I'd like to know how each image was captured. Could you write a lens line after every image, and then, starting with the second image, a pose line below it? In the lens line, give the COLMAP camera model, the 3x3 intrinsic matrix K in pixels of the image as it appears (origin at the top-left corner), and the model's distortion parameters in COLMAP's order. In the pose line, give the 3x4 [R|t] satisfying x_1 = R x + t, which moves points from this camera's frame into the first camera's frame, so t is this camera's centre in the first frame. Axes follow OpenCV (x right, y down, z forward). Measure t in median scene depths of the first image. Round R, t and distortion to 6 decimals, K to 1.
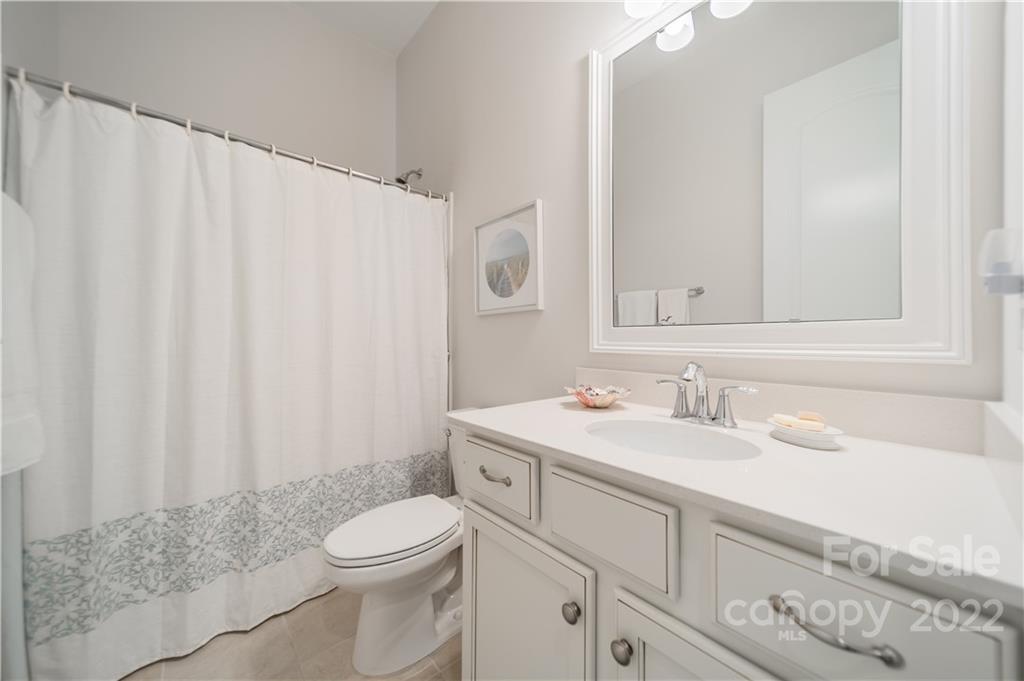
lens RADIAL K [[355.8, 0, 510.0], [0, 355.8, 342.9], [0, 0, 1]] dist [0.001740, 0.000012]
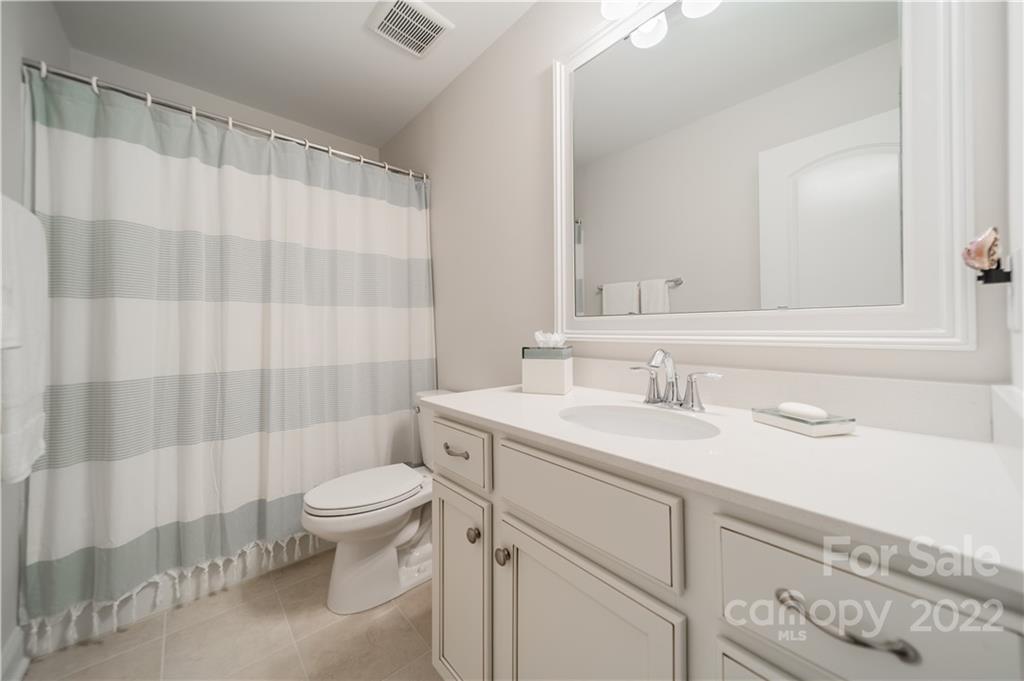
lens RADIAL K [[366.0, 0, 512.3], [0, 366.0, 333.6], [0, 0, 1]] dist [0.006512, 0.000065]
pose [[0.999875, -0.013689, -0.007923, 0.079789], [0.013666, 0.999902, -0.002888, 0.002783], [0.007962, 0.002779, 0.999964, -0.088786]]
